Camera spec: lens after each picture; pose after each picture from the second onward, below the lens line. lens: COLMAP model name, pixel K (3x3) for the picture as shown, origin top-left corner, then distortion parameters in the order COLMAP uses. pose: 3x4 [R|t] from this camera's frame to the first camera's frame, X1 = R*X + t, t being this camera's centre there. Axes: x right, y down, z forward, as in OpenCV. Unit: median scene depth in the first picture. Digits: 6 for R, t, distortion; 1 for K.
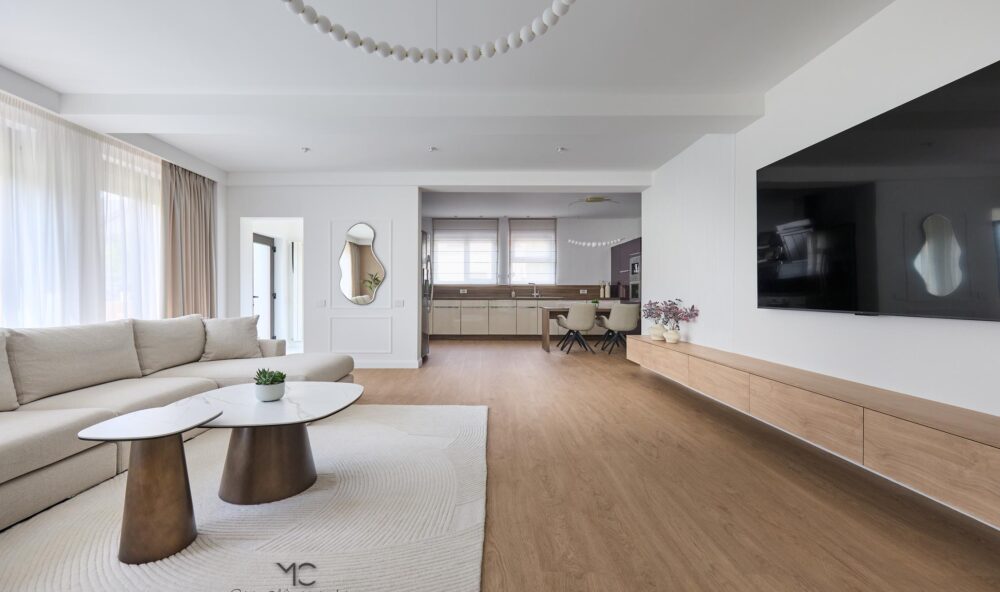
lens RADIAL K [[449.0, 0, 484.6], [0, 449.0, 290.1], [0, 0, 1]] dist [-0.001240, 0.000005]
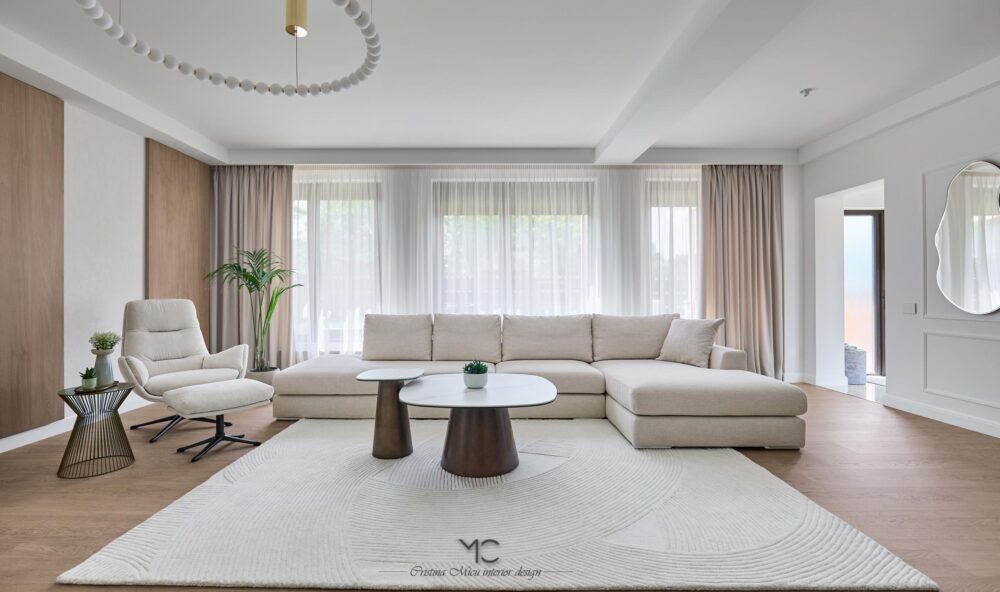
lens RADIAL K [[449.0, 0, 484.6], [0, 449.0, 290.1], [0, 0, 1]] dist [-0.001240, 0.000005]
pose [[-0.016880, -0.002166, -0.999855, 0.589551], [0.002914, 0.999993, -0.002216, 0.002340], [0.999853, -0.002951, -0.016874, 0.924359]]
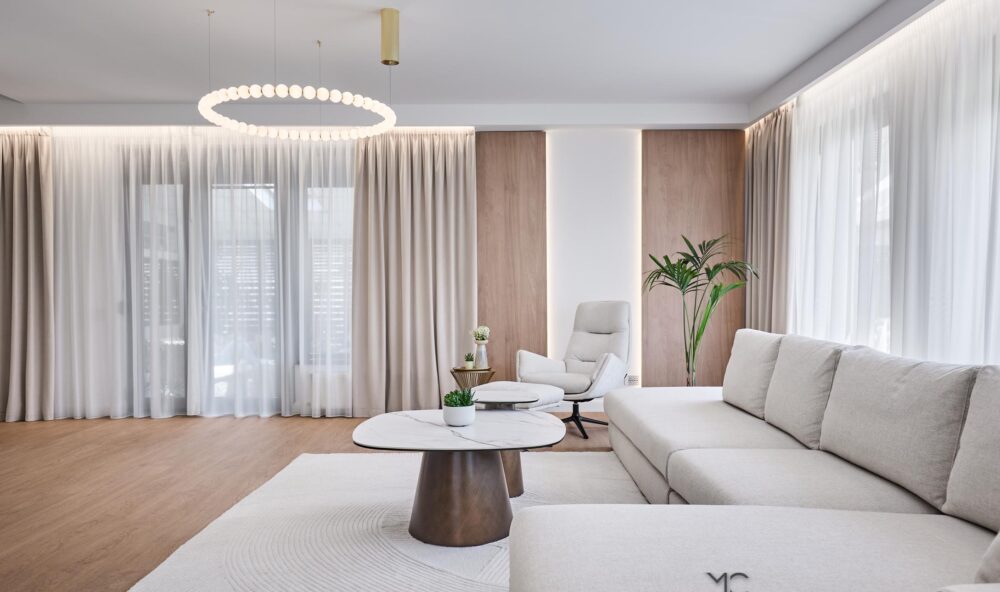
lens RADIAL K [[702.6, 0, 518.1], [0, 702.6, 299.3], [0, 0, 1]] dist [0.001967, 0.001270]
pose [[-0.999353, 0.009793, -0.034621, -0.489473], [0.009409, 0.999893, 0.011226, -0.007069], [0.034727, 0.010893, -0.999337, 2.070722]]
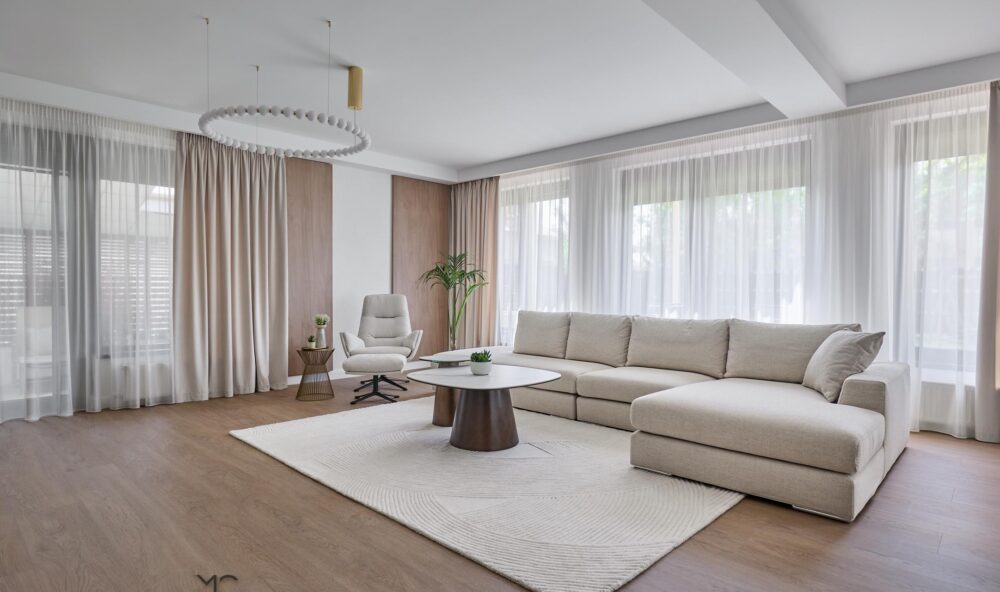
lens RADIAL K [[535.4, 0, 500.0], [0, 535.4, 296.0], [0, 0, 1]] dist [-0.000698, -0.002235]
pose [[-0.689417, 0.011372, -0.724275, 0.533096], [-0.000405, 0.999871, 0.016085, -0.005233], [0.724365, 0.011382, -0.689323, 1.864609]]
